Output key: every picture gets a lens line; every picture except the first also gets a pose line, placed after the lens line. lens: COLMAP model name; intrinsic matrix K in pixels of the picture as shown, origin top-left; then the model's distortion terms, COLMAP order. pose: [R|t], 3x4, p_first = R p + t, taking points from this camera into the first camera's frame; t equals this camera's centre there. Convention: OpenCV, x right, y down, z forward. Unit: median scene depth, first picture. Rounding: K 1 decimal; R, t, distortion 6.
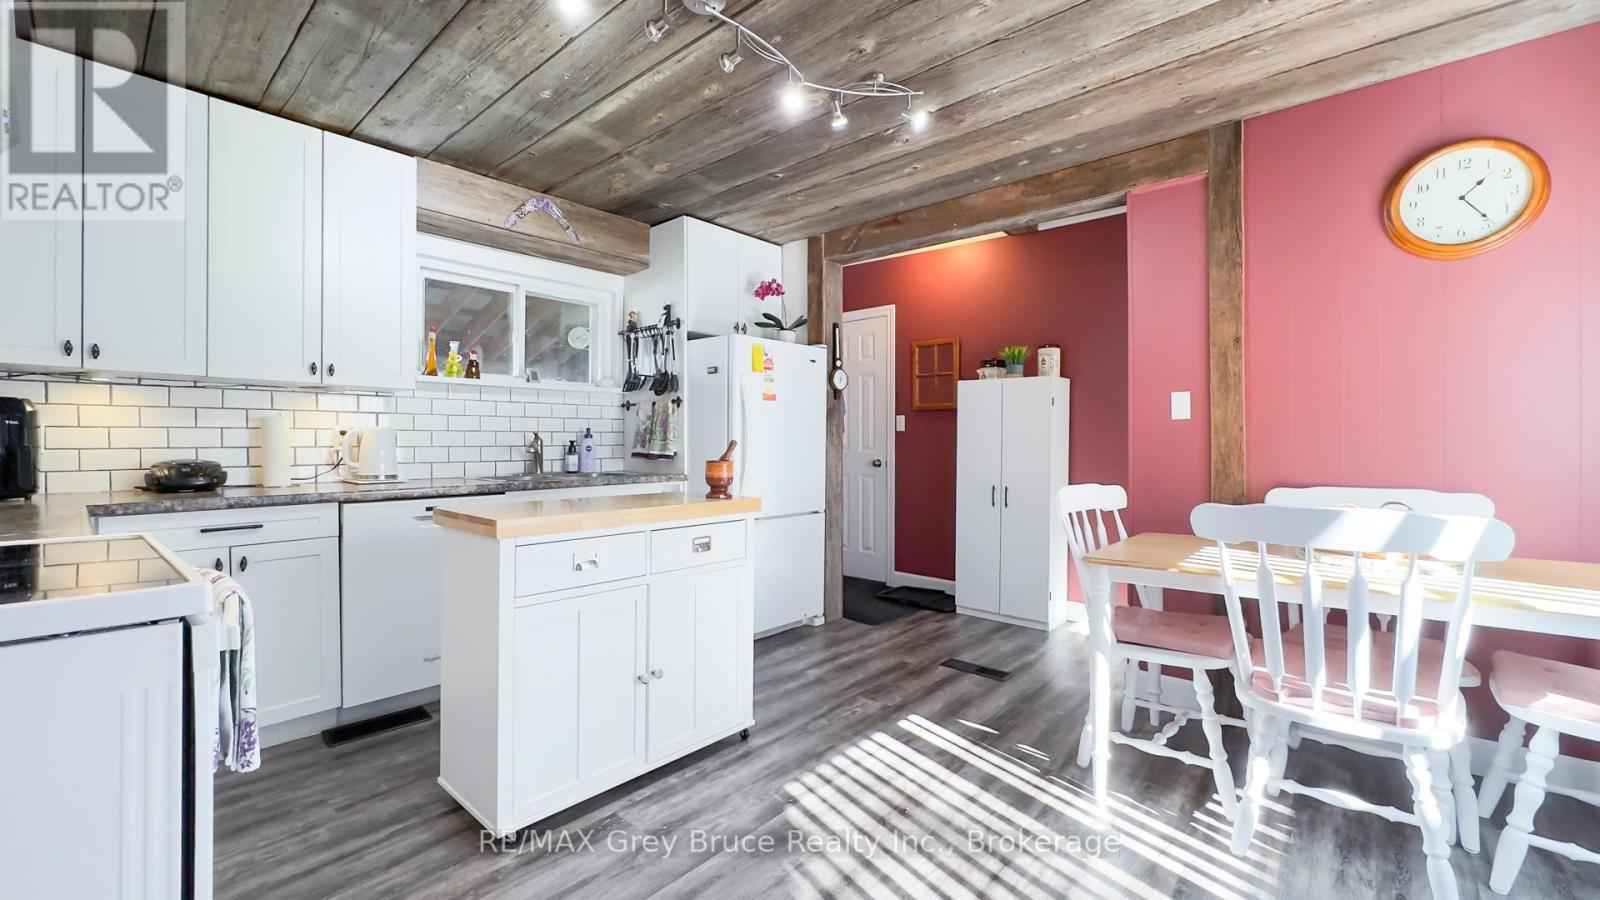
lens RADIAL K [[655.5, 0, 793.7], [0, 655.5, 446.2], [0, 0, 1]] dist [-0.006123, 0.000022]
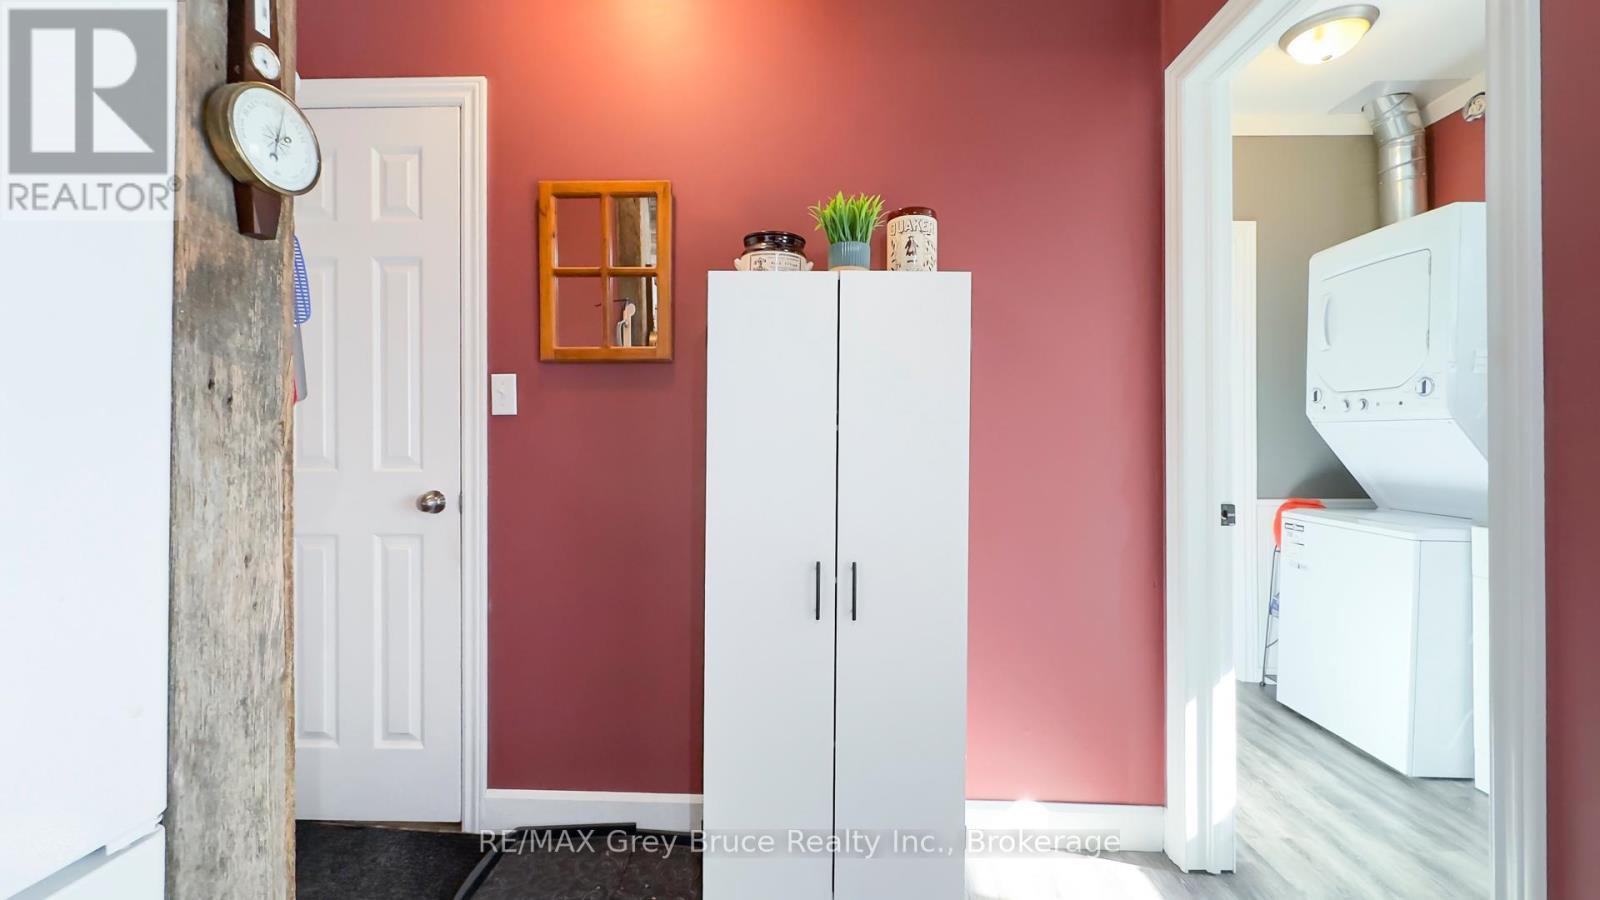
lens RADIAL K [[655.5, 0, 799.7], [0, 655.5, 445.6], [0, 0, 1]] dist [-0.006123, 0.000022]
pose [[0.773555, -0.001324, 0.633727, 0.081685], [0.007273, 0.999951, -0.006789, -0.002494], [-0.633687, 0.009861, 0.773527, 0.875383]]
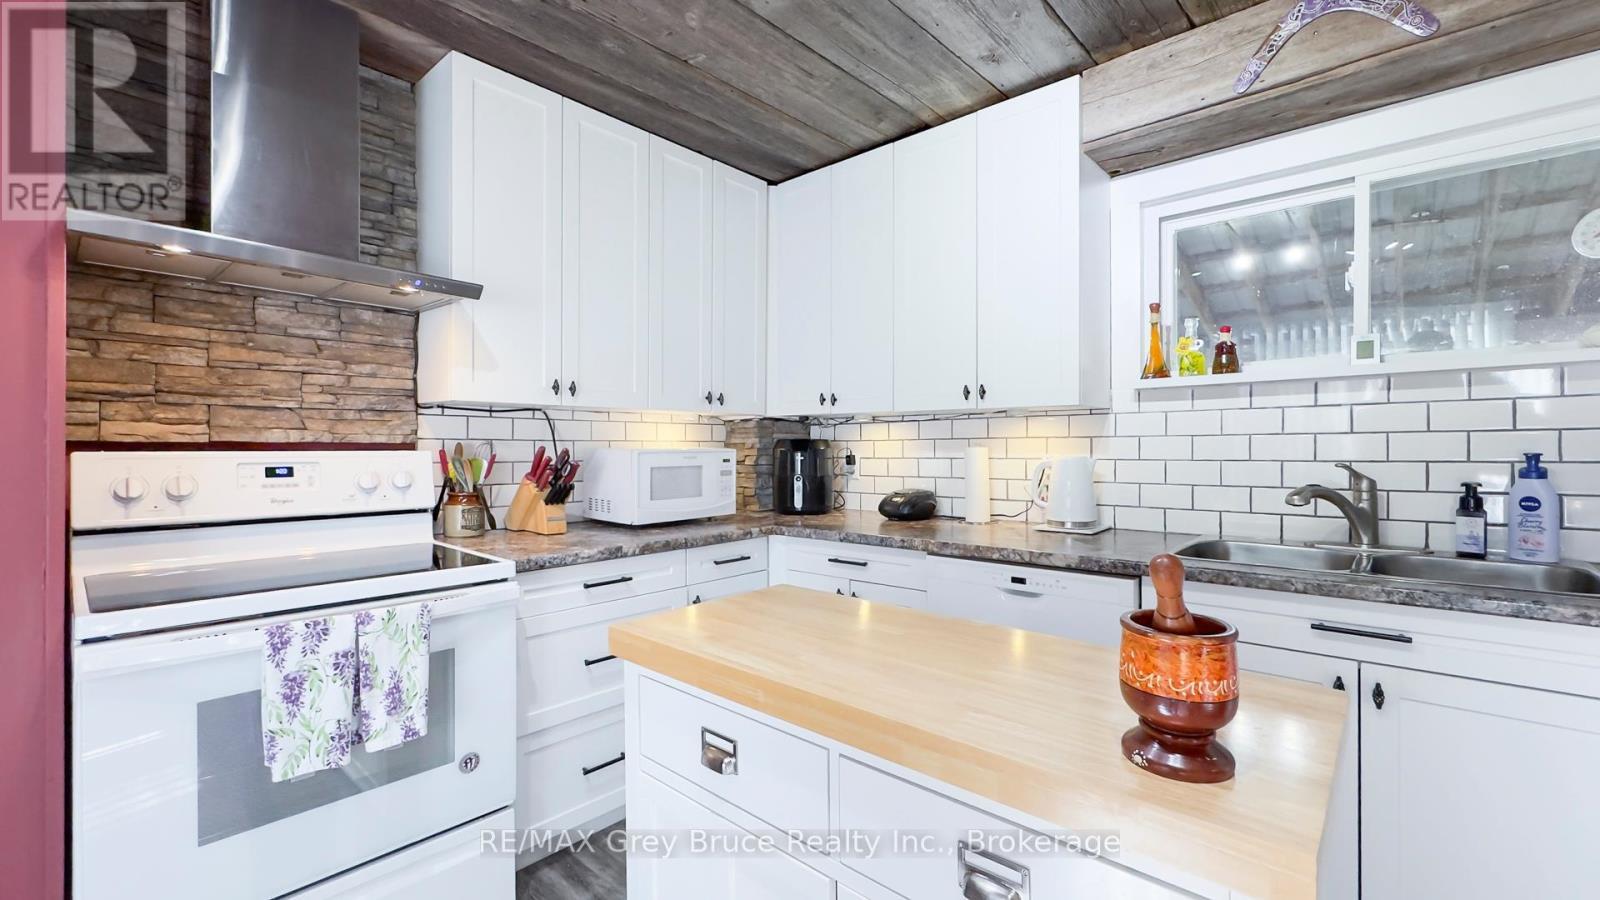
lens RADIAL K [[655.5, 0, 797.0], [0, 655.5, 452.5], [0, 0, 1]] dist [-0.006123, 0.000022]
pose [[-0.007452, 0.007401, -0.999945, 0.109829], [0.000693, 0.999972, 0.007396, -0.035825], [0.999972, -0.000638, -0.007457, 0.611377]]
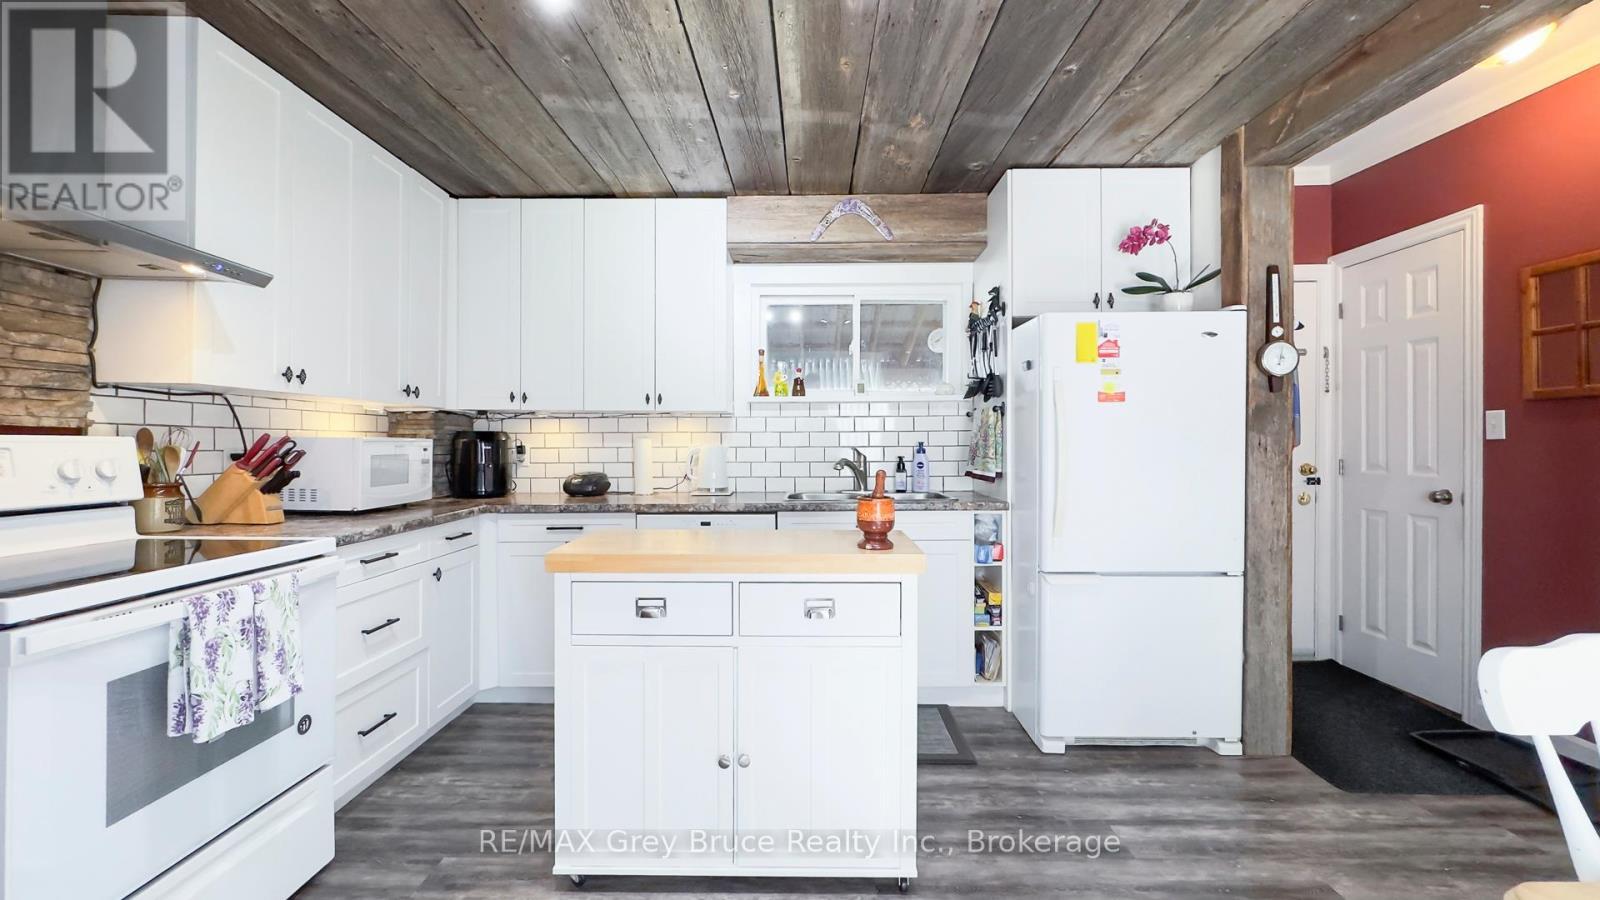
lens RADIAL K [[655.5, 0, 790.3], [0, 655.5, 447.4], [0, 0, 1]] dist [-0.006123, 0.000022]
pose [[0.652998, 0.002188, -0.757357, 0.275222], [-0.000507, 0.999997, 0.002452, -0.025594], [0.757359, -0.001217, 0.652997, 0.321575]]
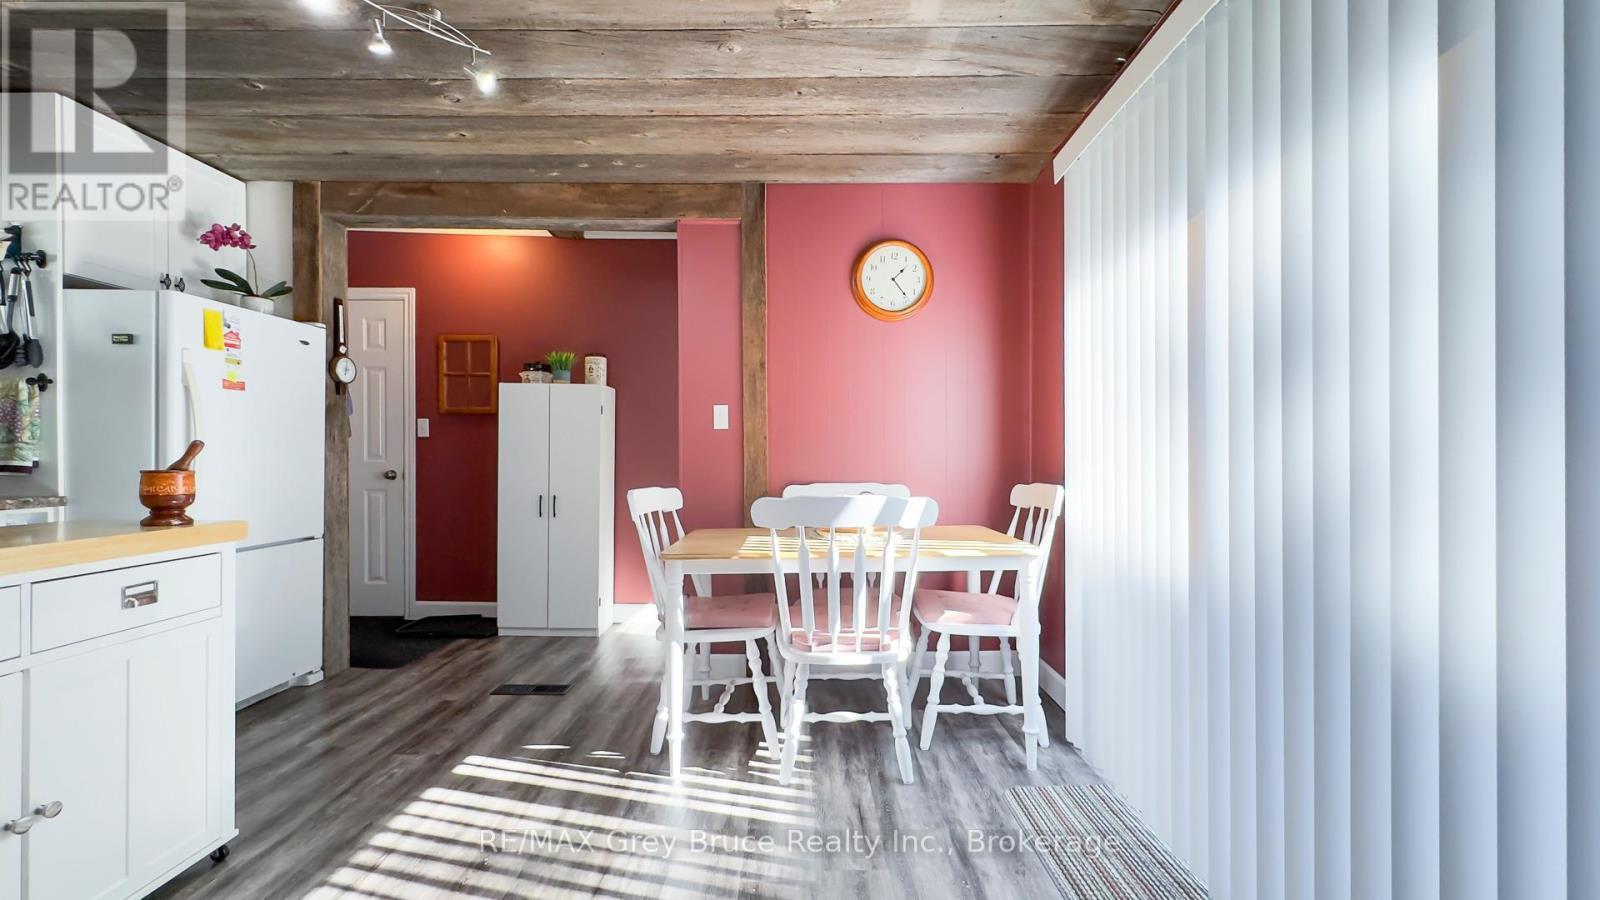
lens RADIAL K [[655.5, 0, 815.5], [0, 655.5, 459.4], [0, 0, 1]] dist [-0.006123, 0.000022]
pose [[0.737723, -0.004249, 0.675090, -0.052793], [0.002801, 0.999991, 0.003232, 0.007605], [-0.675097, -0.000493, 0.737729, 0.030237]]
